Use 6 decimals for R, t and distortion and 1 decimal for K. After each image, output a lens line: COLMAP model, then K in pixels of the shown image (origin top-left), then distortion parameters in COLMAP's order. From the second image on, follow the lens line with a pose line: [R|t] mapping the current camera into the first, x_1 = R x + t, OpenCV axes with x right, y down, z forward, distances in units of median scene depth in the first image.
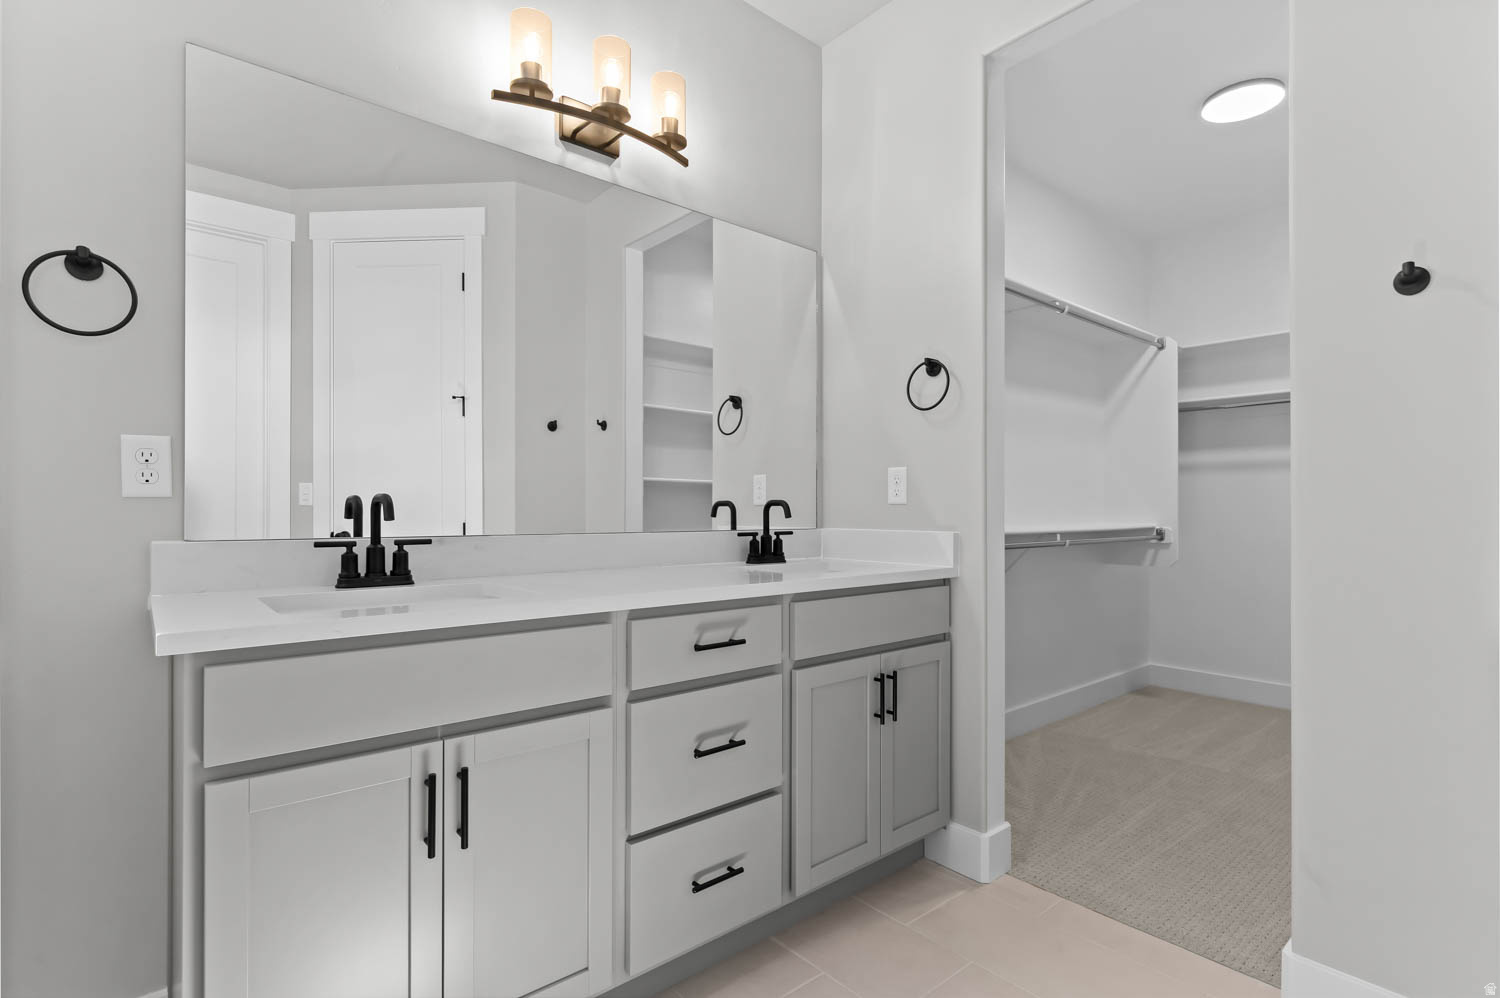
lens RADIAL K [[724.6, 0, 750.0], [0, 724.6, 499.0], [0, 0, 1]] dist [0.000647, -0.000018]
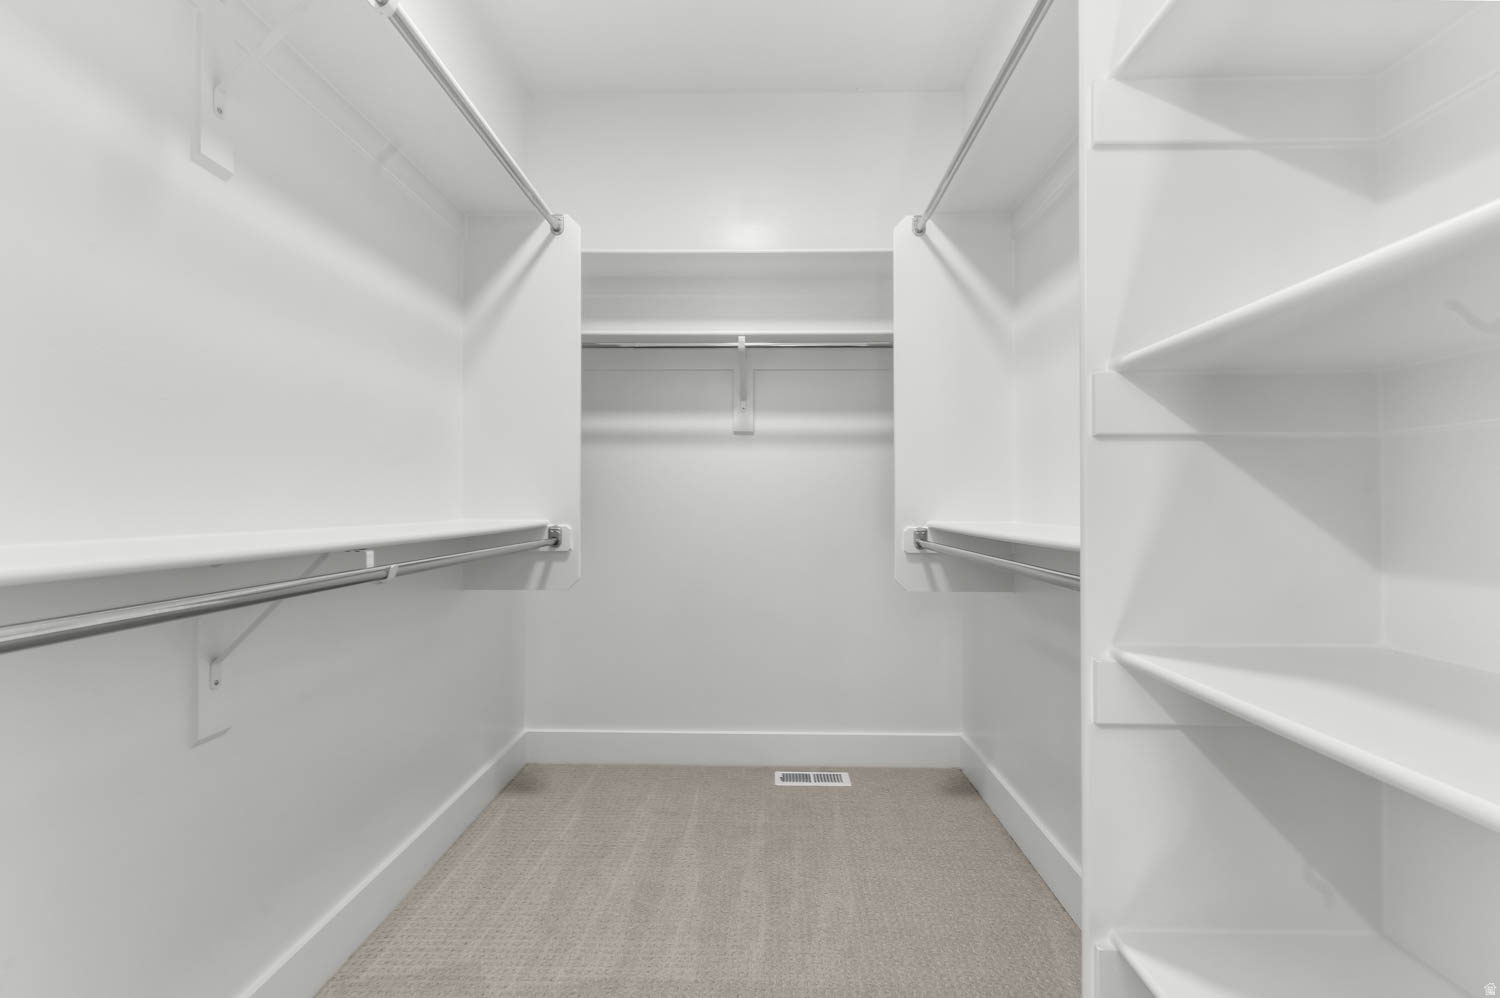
lens RADIAL K [[724.6, 0, 750.0], [0, 724.6, 499.0], [0, 0, 1]] dist [0.000647, -0.000018]
pose [[0.658165, 0.000825, 0.752873, 0.214796], [-0.004028, 0.999989, 0.002426, 0.014726], [-0.752863, -0.004629, 0.658161, 0.473011]]
